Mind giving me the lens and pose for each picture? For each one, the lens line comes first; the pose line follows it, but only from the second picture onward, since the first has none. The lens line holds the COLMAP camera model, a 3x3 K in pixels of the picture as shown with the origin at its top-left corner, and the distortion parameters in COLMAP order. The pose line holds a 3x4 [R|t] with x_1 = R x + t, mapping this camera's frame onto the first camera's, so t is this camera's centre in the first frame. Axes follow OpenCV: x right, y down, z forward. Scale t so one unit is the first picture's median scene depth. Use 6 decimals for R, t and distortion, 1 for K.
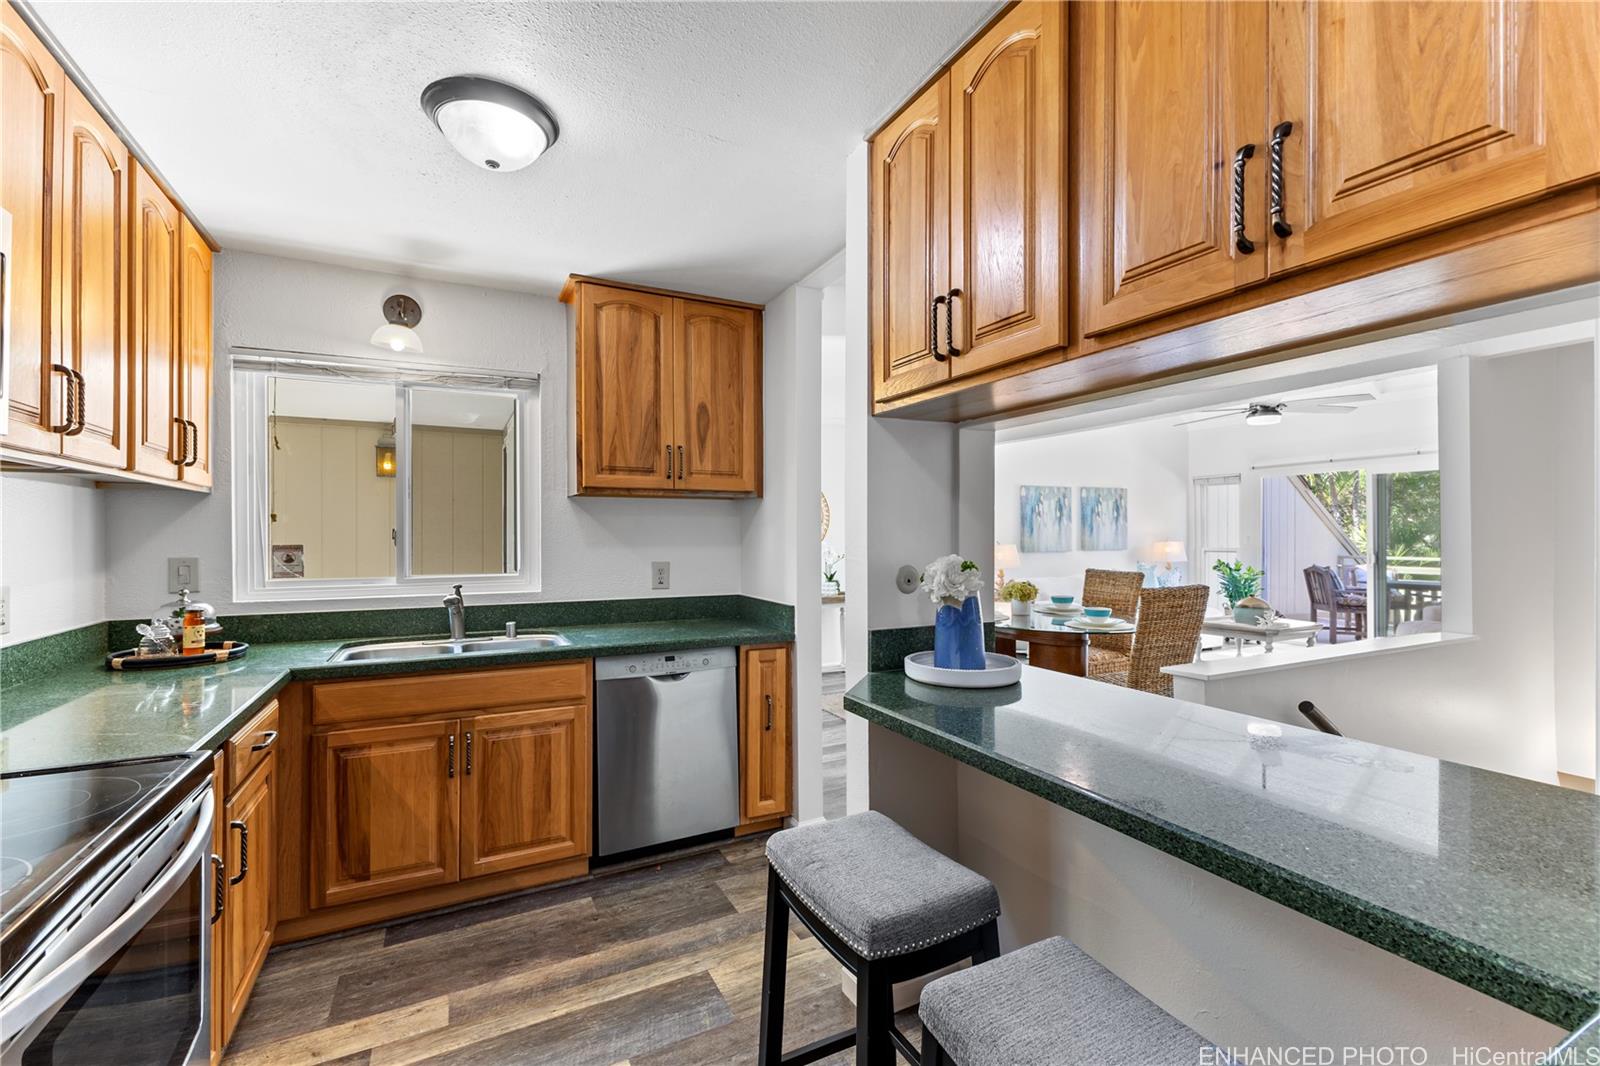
lens RADIAL K [[691.8, 0, 797.3], [0, 691.8, 531.8], [0, 0, 1]] dist [0.005568, 0.000292]
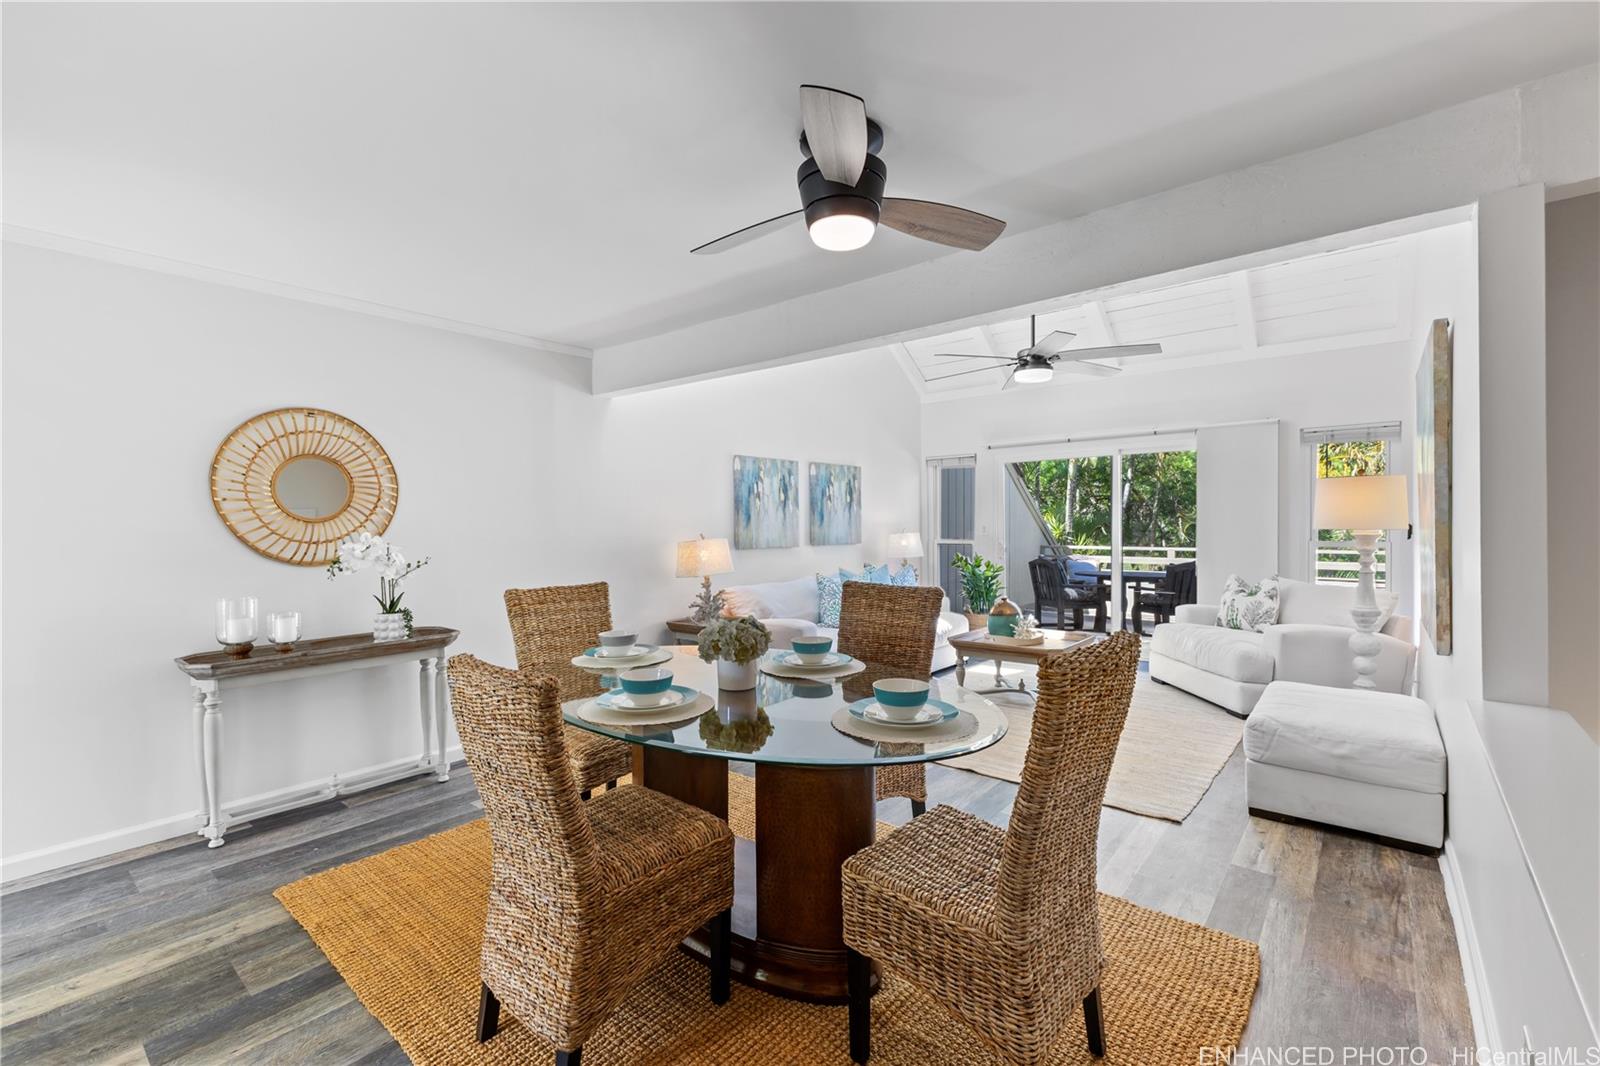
lens RADIAL K [[691.8, 0, 797.8], [0, 691.8, 531.3], [0, 0, 1]] dist [0.005568, 0.000292]
pose [[0.918641, -0.005339, 0.395058, 0.101222], [0.001172, 0.999941, 0.010788, 0.003430], [-0.395092, -0.009447, 0.918593, 0.318532]]
